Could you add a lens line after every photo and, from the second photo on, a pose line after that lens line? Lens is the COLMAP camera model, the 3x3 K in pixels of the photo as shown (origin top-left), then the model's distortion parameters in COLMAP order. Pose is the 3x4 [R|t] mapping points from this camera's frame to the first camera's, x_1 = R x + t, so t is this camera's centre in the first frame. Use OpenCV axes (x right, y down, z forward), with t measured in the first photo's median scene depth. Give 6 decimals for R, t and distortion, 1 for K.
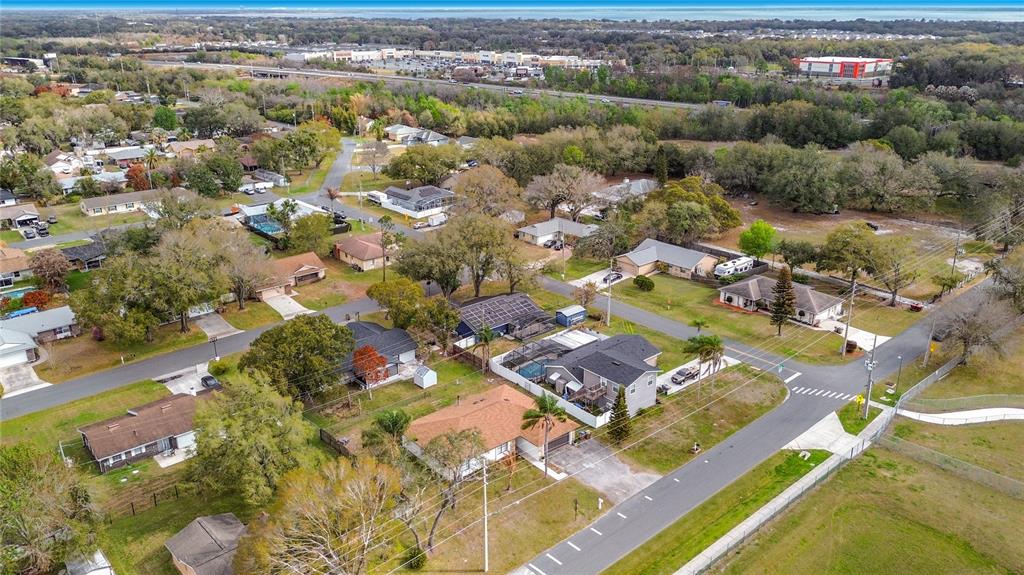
lens RADIAL K [[776.4, 0, 507.8], [0, 776.4, 266.8], [0, 0, 1]] dist [0.063919, -0.103715]
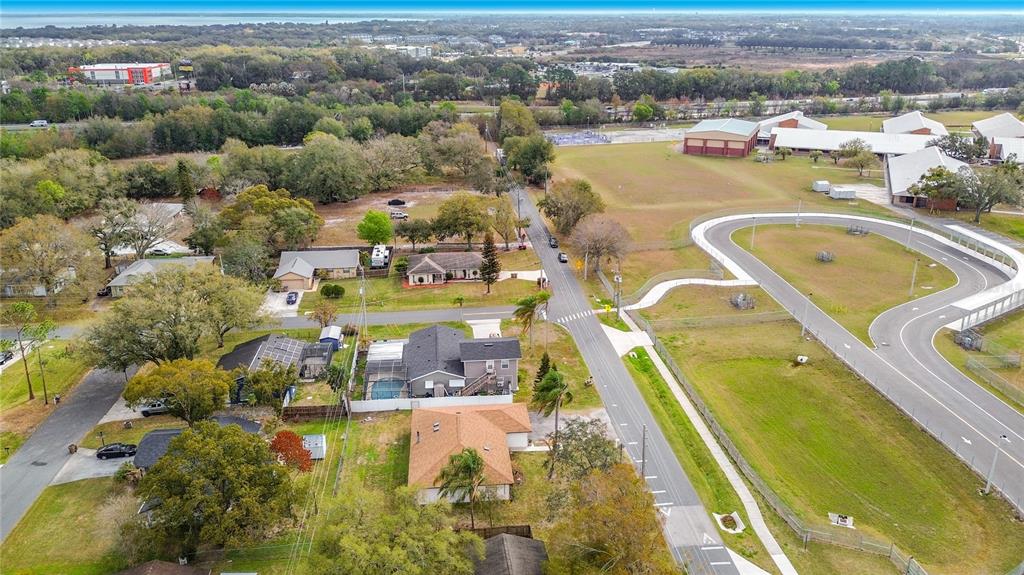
lens RADIAL K [[776.4, 0, 507.8], [0, 776.4, 266.8], [0, 0, 1]] dist [0.063919, -0.103715]
pose [[0.572530, -0.253784, 0.779617, -0.487290], [0.259112, 0.958160, 0.121618, -0.076063], [-0.777863, 0.132378, 0.614334, 0.237265]]
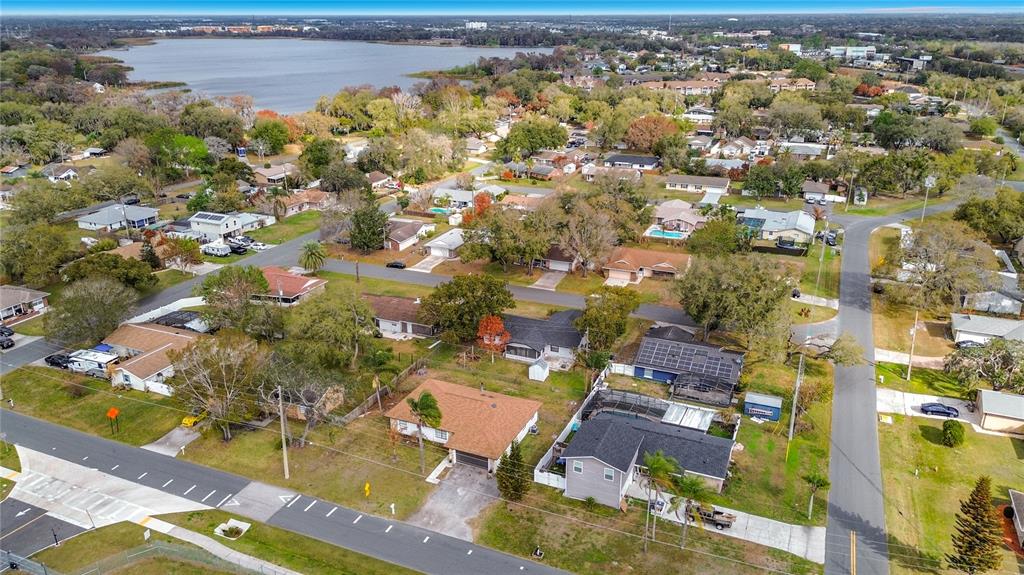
lens RADIAL K [[727.4, 0, 505.8], [0, 727.4, 324.6], [0, 0, 1]] dist [0.062278, -0.071570]
pose [[0.417806, 0.357290, -0.835333, 0.538142], [-0.287835, 0.924121, 0.251301, -0.118814], [0.861736, 0.135442, 0.488944, 0.385999]]
